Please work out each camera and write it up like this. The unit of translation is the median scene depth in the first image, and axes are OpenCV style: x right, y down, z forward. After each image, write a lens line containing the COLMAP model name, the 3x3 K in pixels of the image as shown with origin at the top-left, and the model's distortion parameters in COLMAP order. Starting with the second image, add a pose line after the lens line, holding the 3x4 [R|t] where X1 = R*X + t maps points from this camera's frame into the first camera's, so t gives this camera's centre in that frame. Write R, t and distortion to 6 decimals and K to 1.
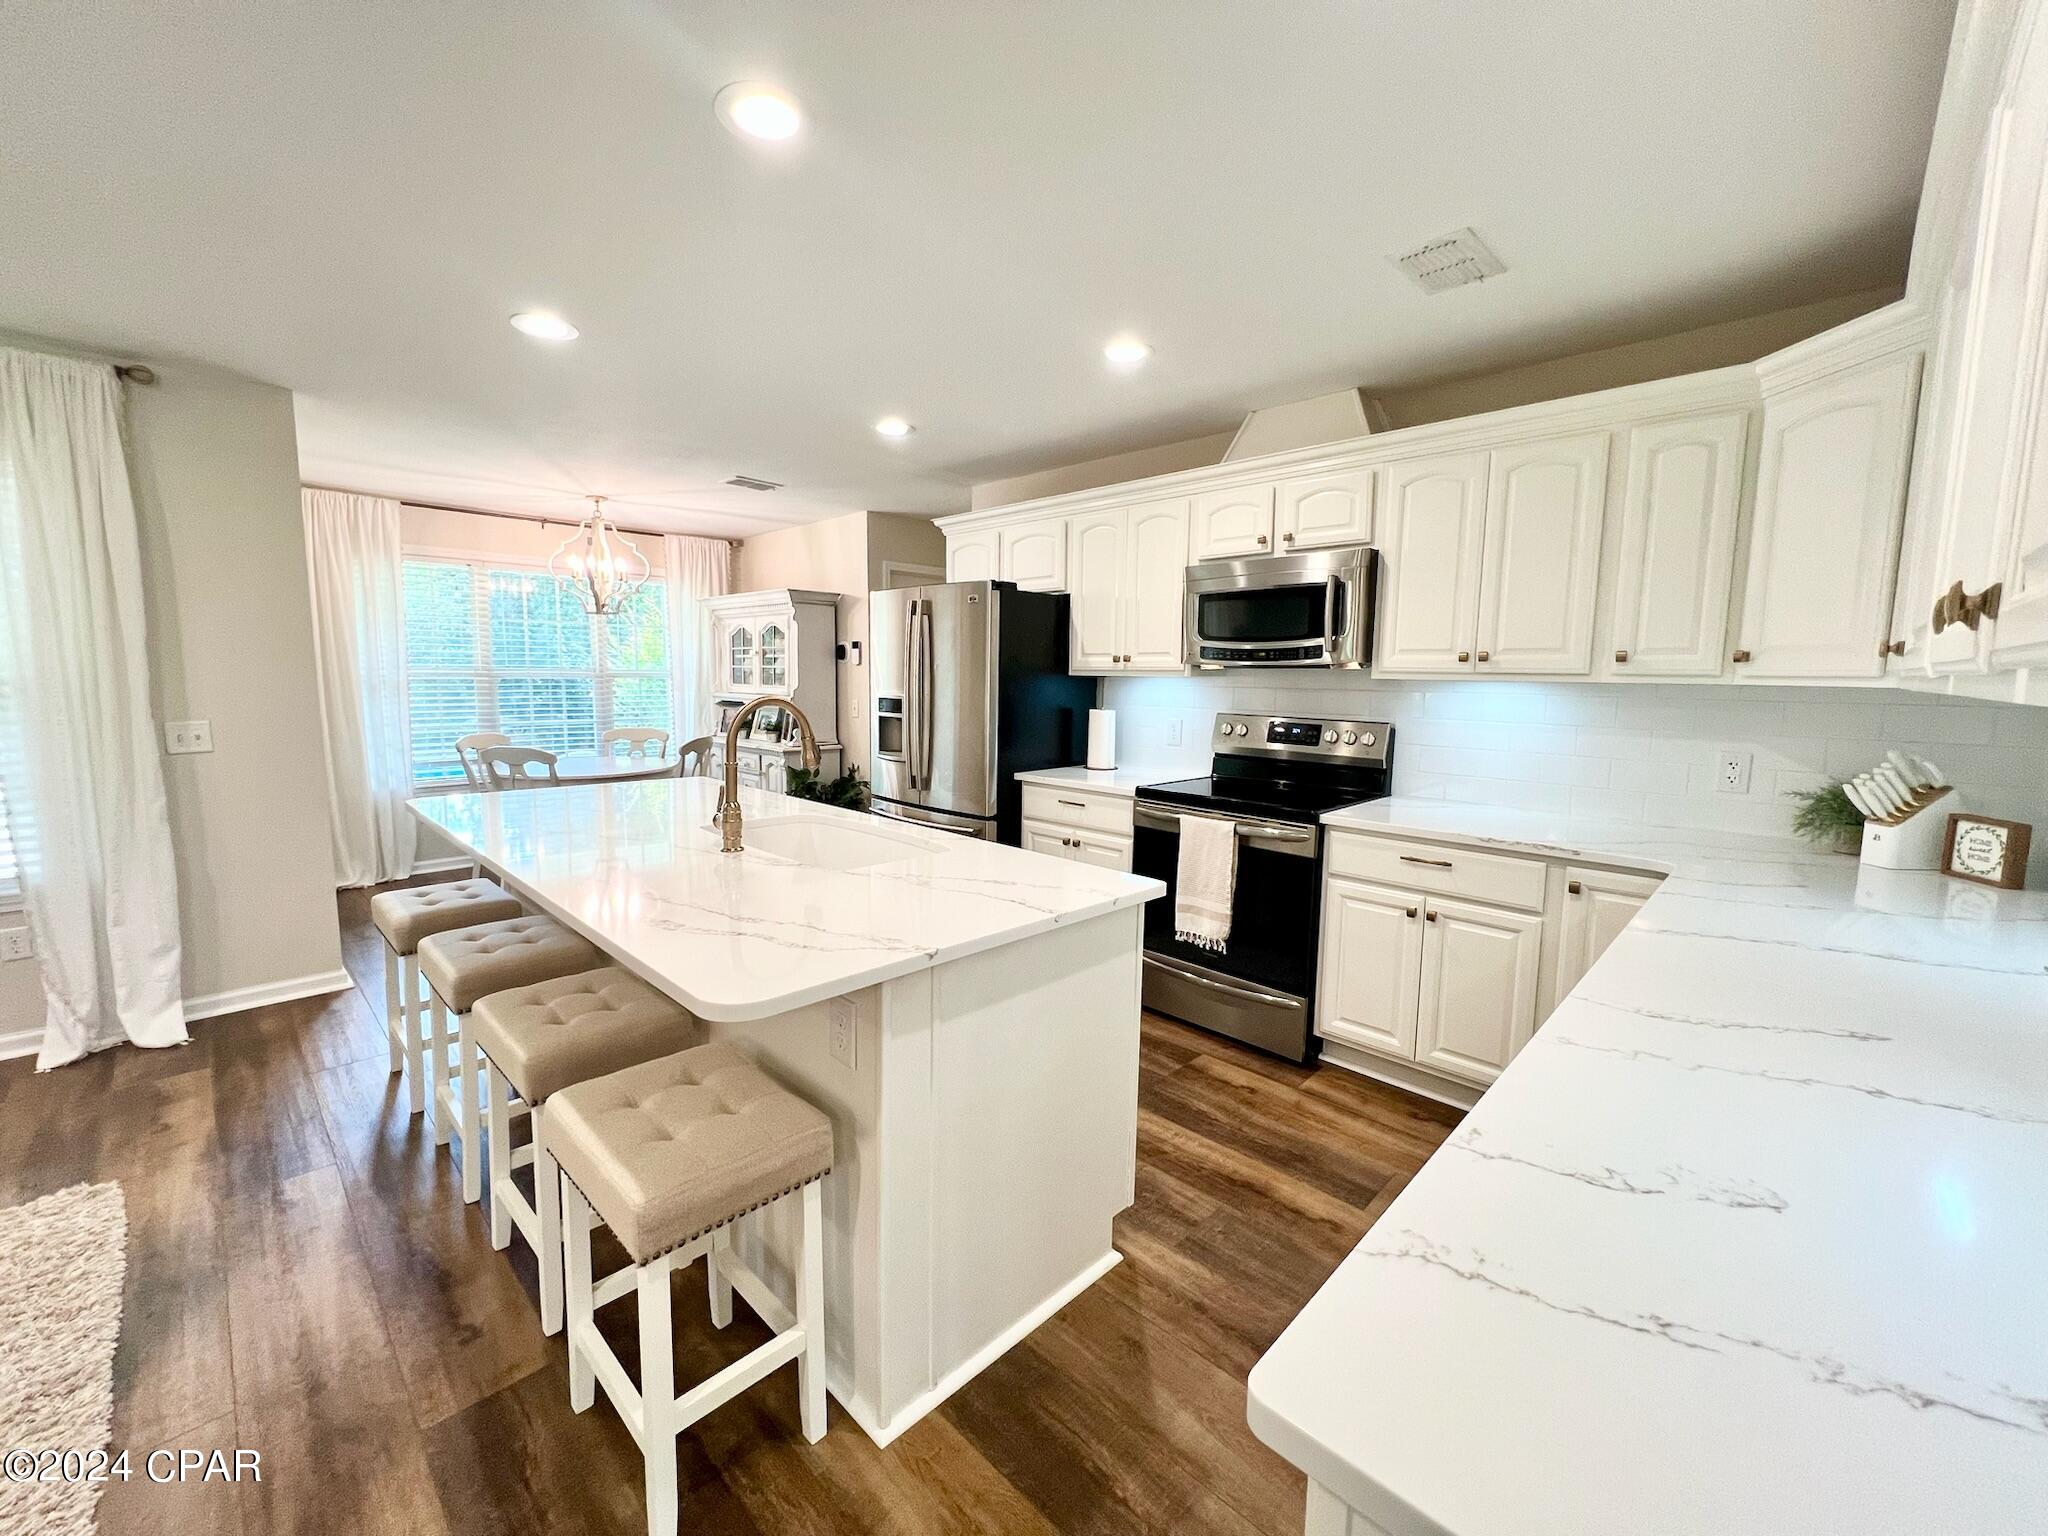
lens RADIAL K [[821.1, 0, 1016.6], [0, 821.1, 763.3], [0, 0, 1]] dist [-0.002489, 0.000810]
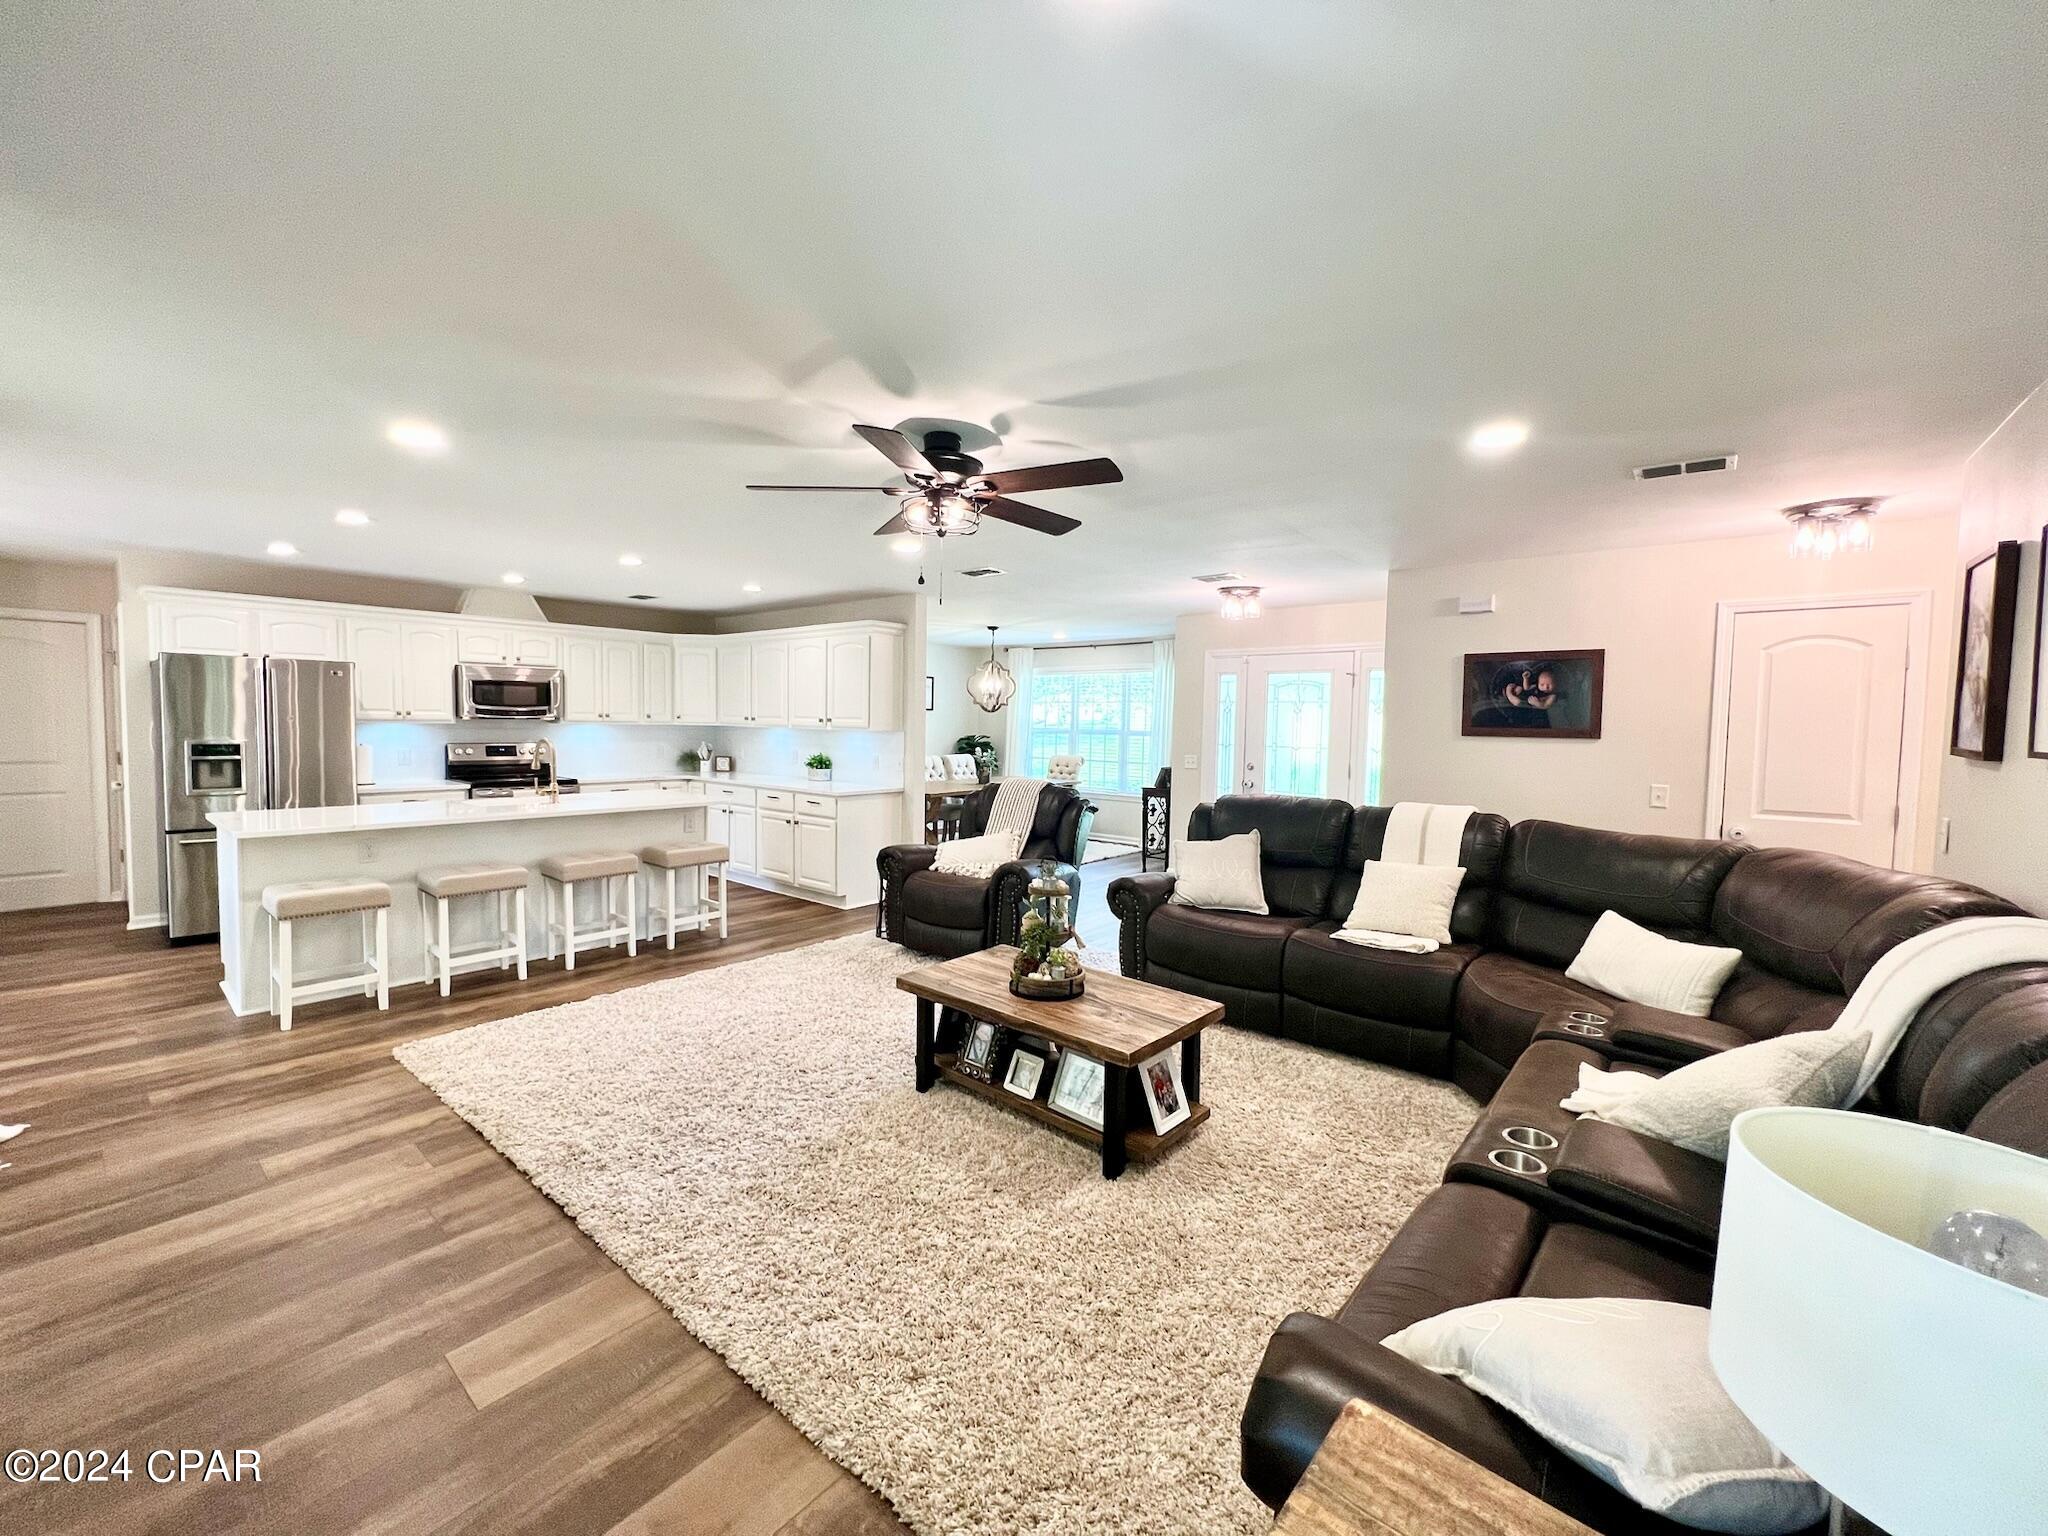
lens RADIAL K [[819.8, 0, 1018.4], [0, 819.8, 764.1], [0, 0, 1]] dist [-0.002619, 0.000968]
pose [[-0.080053, -0.066912, 0.994542, -1.780501], [0.092436, 0.992947, 0.074245, -0.036685], [-0.992495, 0.097875, -0.073303, -0.106564]]
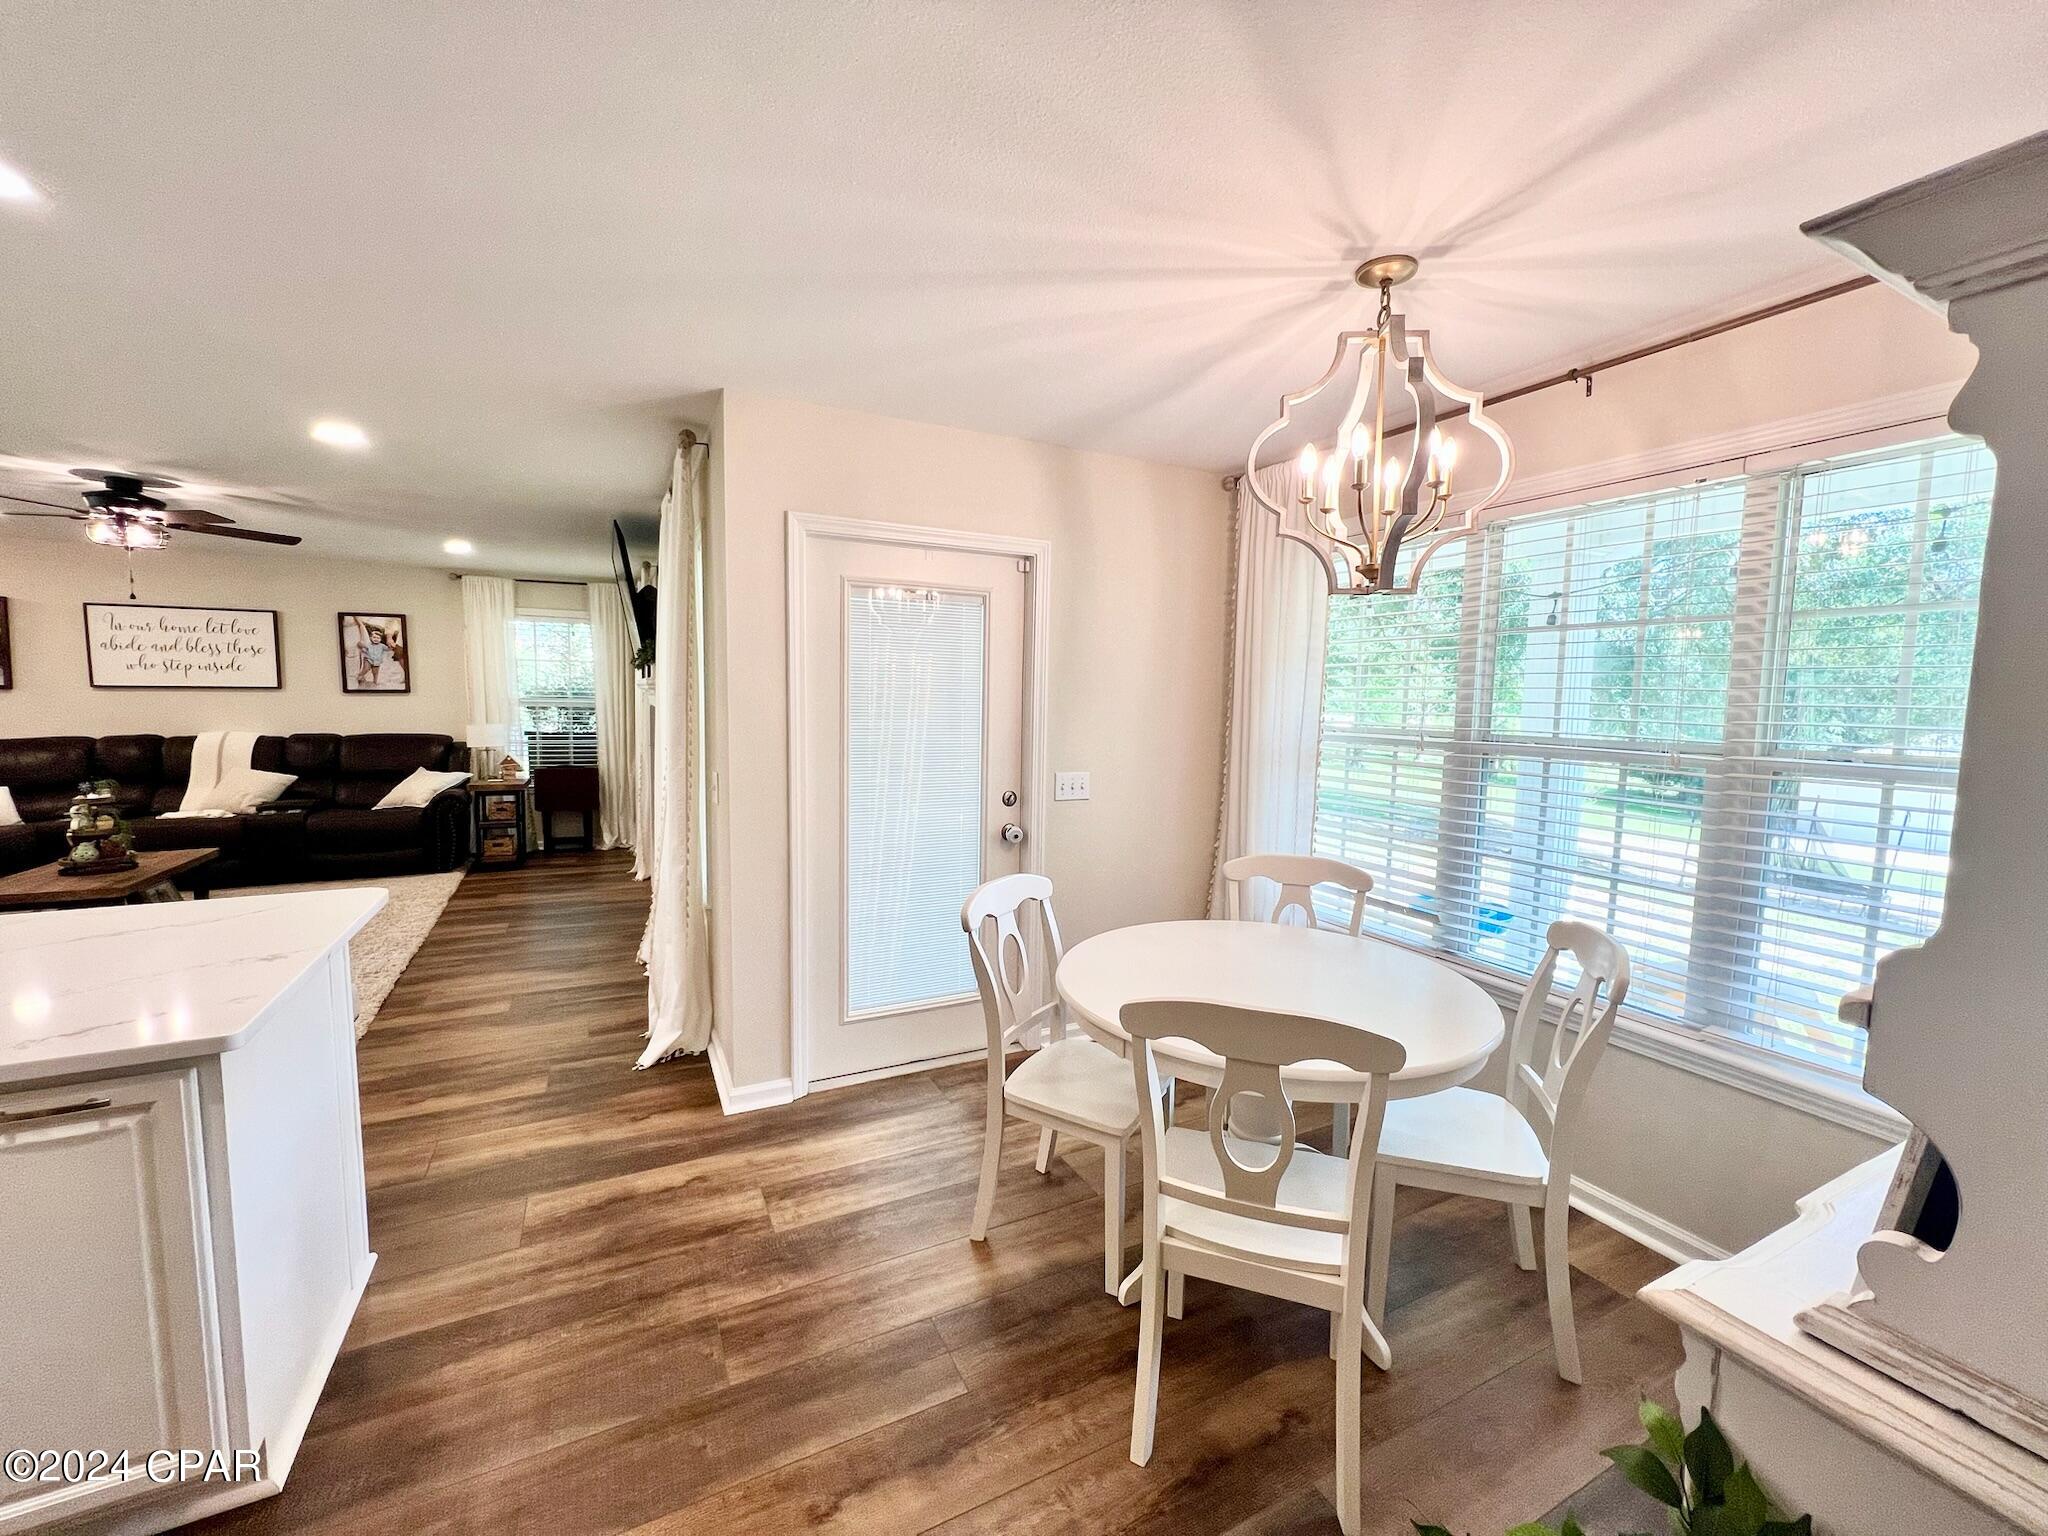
lens RADIAL K [[819.8, 0, 1017.7], [0, 819.8, 762.9], [0, 0, 1]] dist [-0.002619, 0.000968]
pose [[-0.316295, 0.063355, -0.946543, -0.164024], [-0.123485, 0.986529, 0.107295, -0.198962], [0.940590, 0.150821, -0.304210, 1.522301]]
